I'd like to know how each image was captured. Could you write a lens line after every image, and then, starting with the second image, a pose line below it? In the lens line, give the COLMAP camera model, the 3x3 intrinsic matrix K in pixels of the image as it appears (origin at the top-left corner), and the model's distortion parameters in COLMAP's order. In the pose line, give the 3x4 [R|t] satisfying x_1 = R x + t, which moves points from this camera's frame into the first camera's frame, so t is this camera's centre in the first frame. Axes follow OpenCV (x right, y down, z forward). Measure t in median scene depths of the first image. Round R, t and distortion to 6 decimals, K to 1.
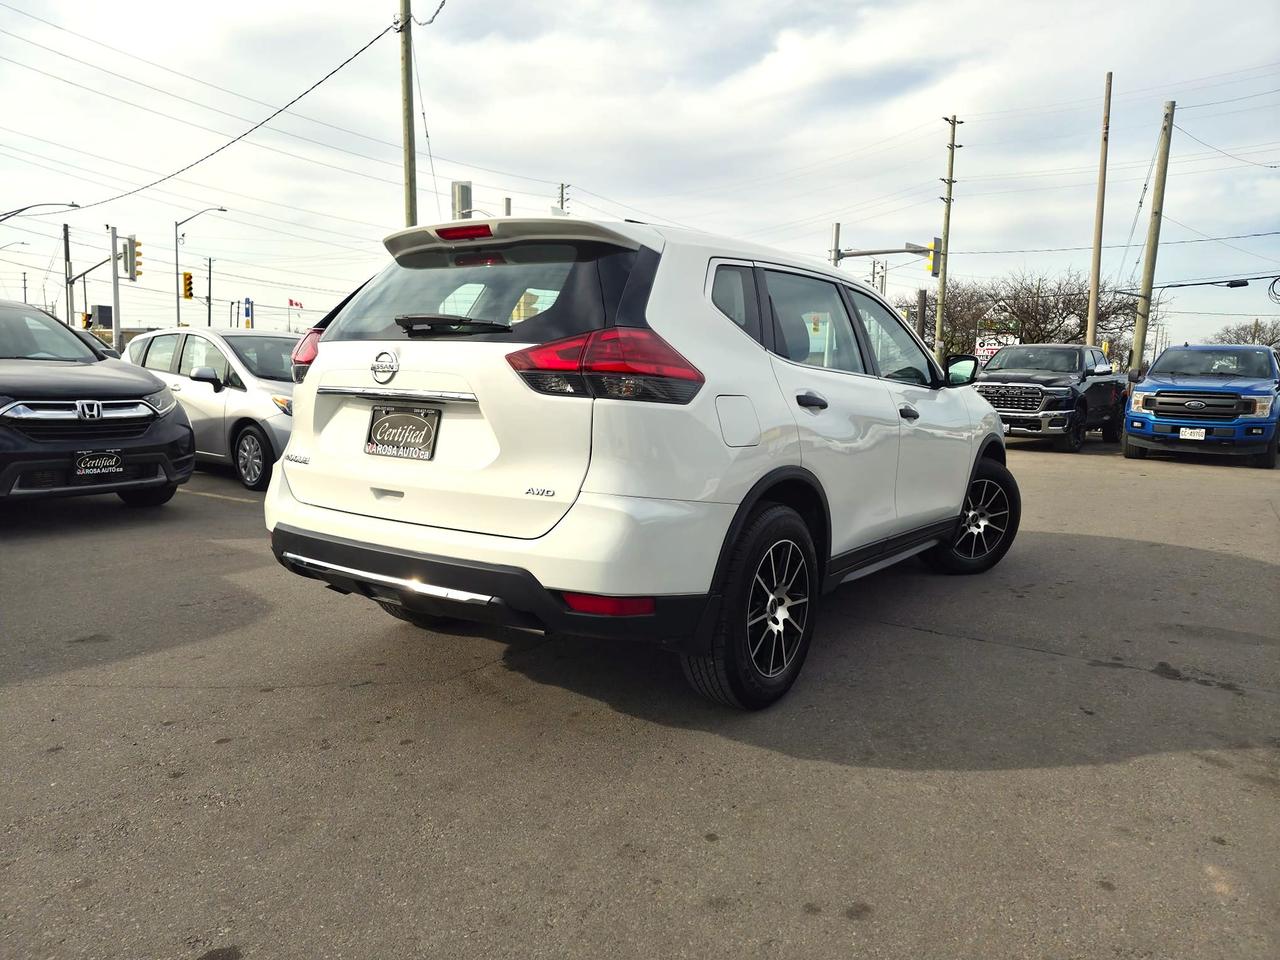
lens RADIAL K [[891.2, 0, 626.2], [0, 891.2, 479.0], [0, 0, 1]] dist [0.063780, -0.078794]
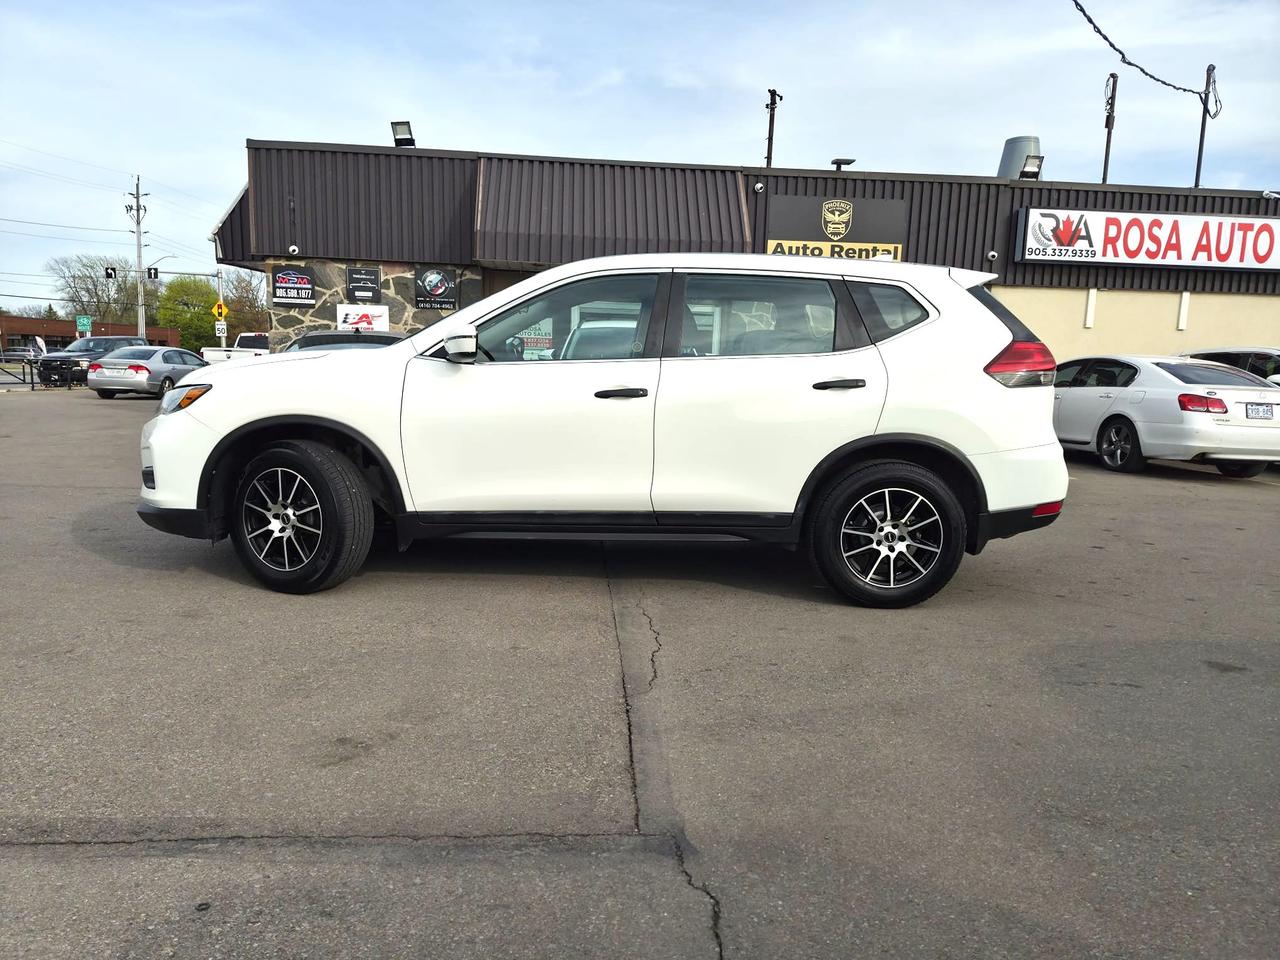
lens RADIAL K [[907.8, 0, 634.5], [0, 907.8, 509.0], [0, 0, 1]] dist [0.075183, -0.083333]
pose [[-0.629977, -0.166964, 0.758454, -1.069129], [0.043085, 0.967598, 0.248791, -0.303370], [-0.775418, 0.189410, -0.602371, 2.401880]]
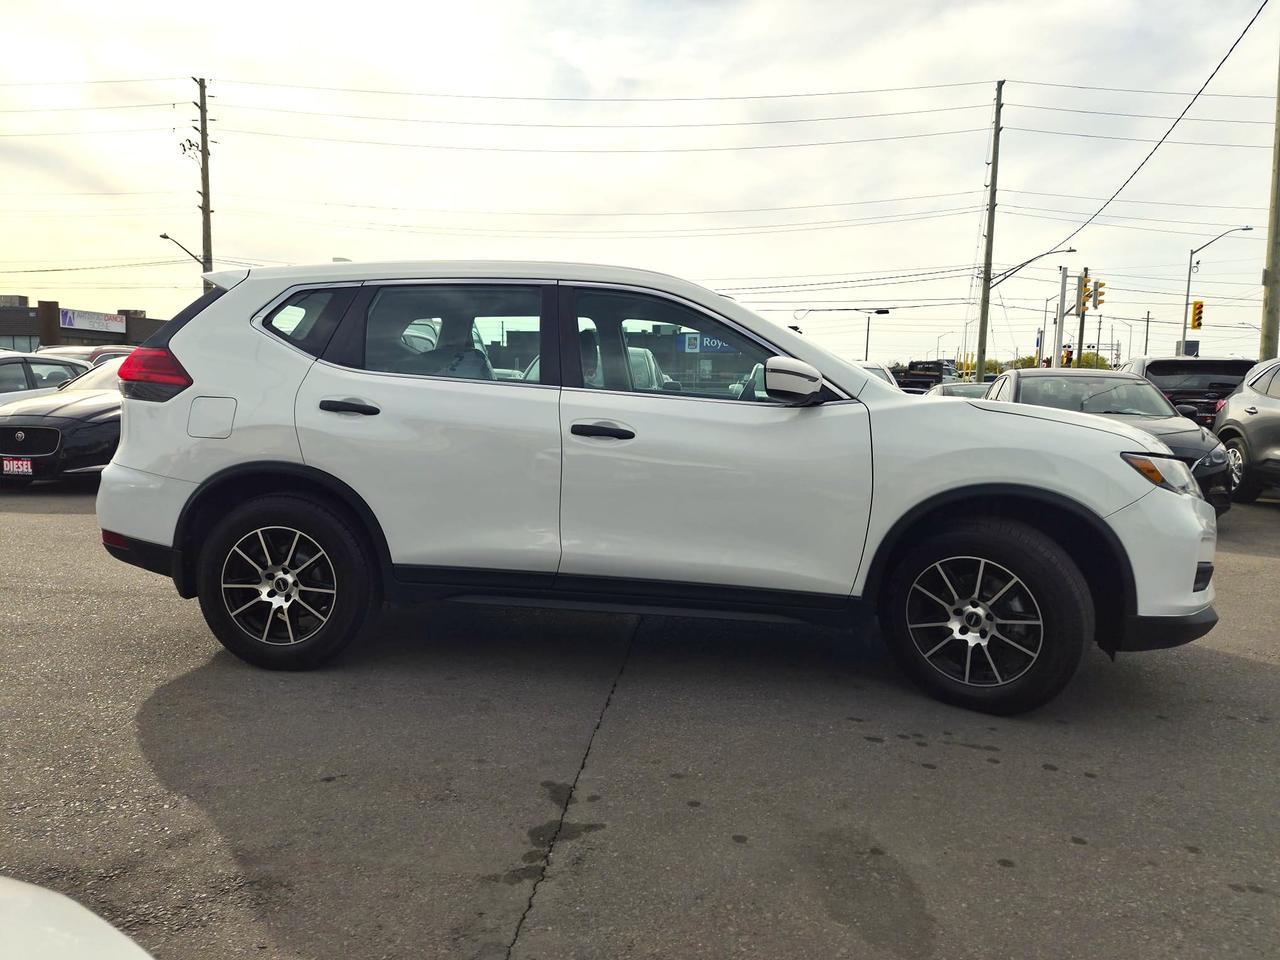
lens RADIAL K [[891.2, 0, 626.2], [0, 891.2, 479.0], [0, 0, 1]] dist [0.063780, -0.078794]
pose [[0.461085, 0.071029, -0.884509, 1.321198], [-0.106777, 0.993989, 0.024159, -0.063228], [0.880908, 0.083306, 0.465897, 0.812573]]
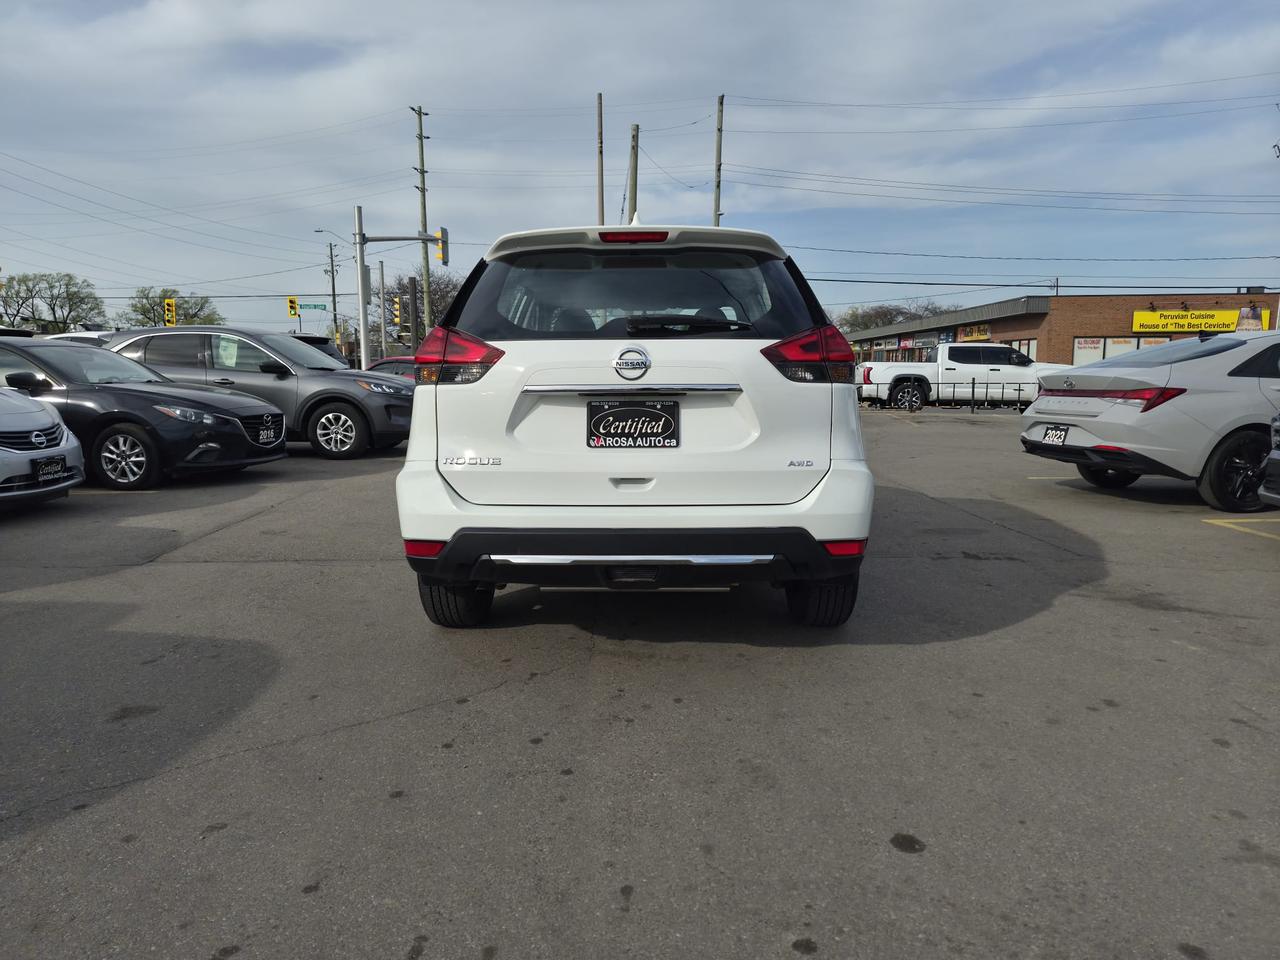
lens RADIAL K [[891.7, 0, 626.6], [0, 891.7, 500.4], [0, 0, 1]] dist [0.086119, -0.120754]
pose [[0.828486, -0.110919, 0.548915, -0.756238], [0.089792, 0.993818, 0.065295, -0.028238], [-0.552764, -0.004808, 0.833324, 0.094920]]
